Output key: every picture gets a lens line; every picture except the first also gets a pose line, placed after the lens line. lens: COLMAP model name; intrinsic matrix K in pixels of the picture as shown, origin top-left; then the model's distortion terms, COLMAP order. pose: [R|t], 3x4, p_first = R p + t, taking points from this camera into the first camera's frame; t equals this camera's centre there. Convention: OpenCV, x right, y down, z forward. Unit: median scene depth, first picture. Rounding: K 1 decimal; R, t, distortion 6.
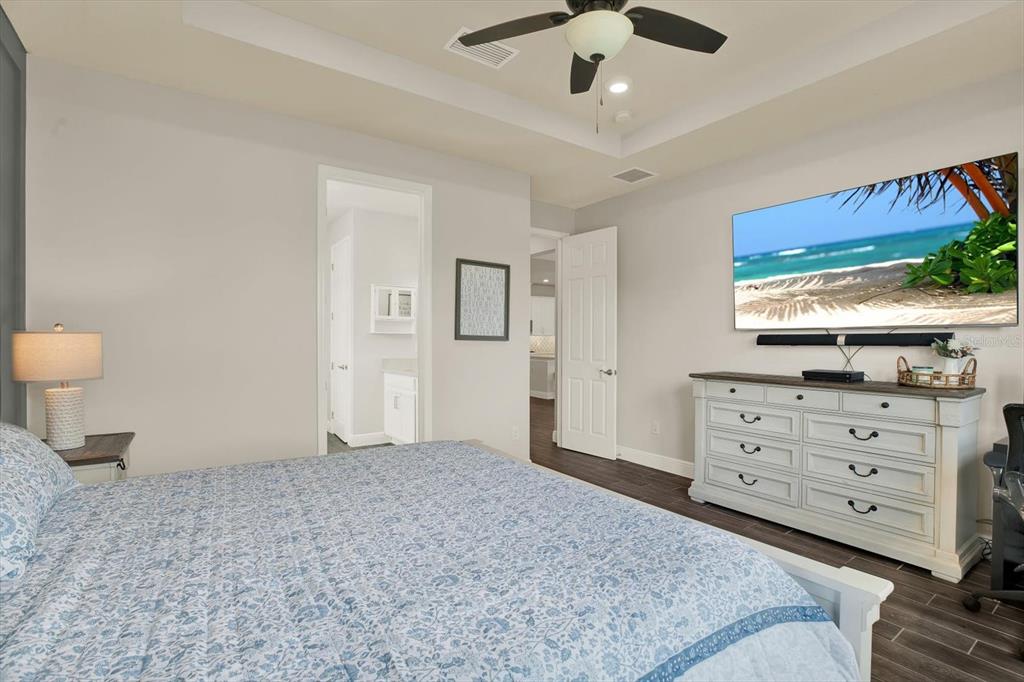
lens RADIAL K [[477.7, 0, 509.3], [0, 477.7, 341.8], [0, 0, 1]] dist [-0.049170, 0.016562]
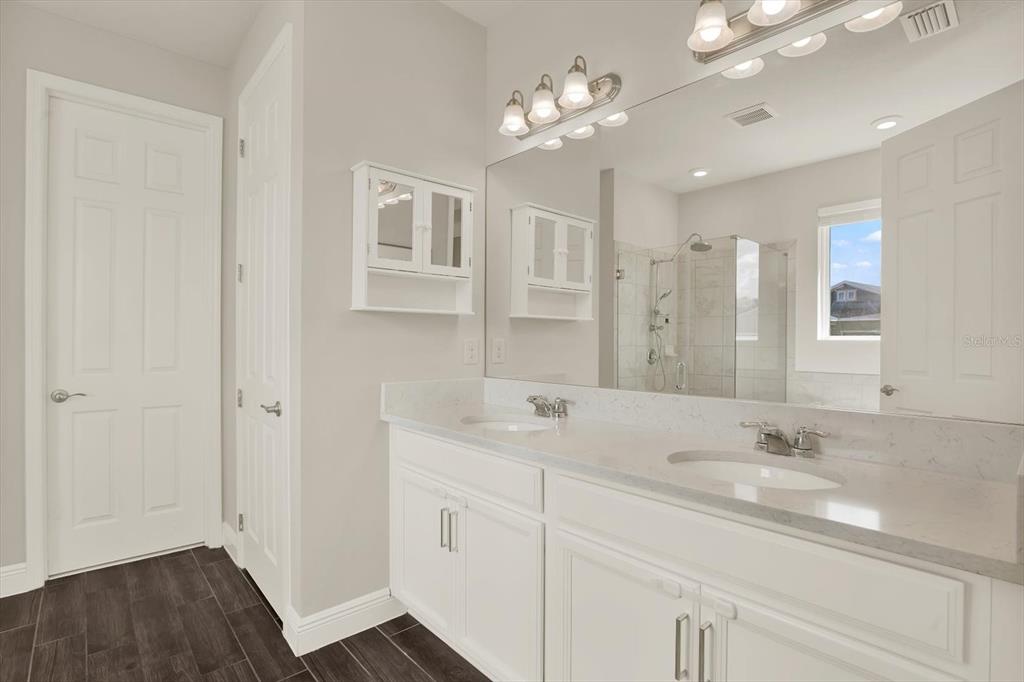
lens RADIAL K [[477.7, 0, 509.3], [0, 477.7, 341.8], [0, 0, 1]] dist [-0.049170, 0.016562]
pose [[0.990868, 0.002773, 0.134810, -0.221748], [-0.002567, 0.999995, -0.001697, 0.005147], [-0.134814, 0.001335, 0.990870, 0.634213]]
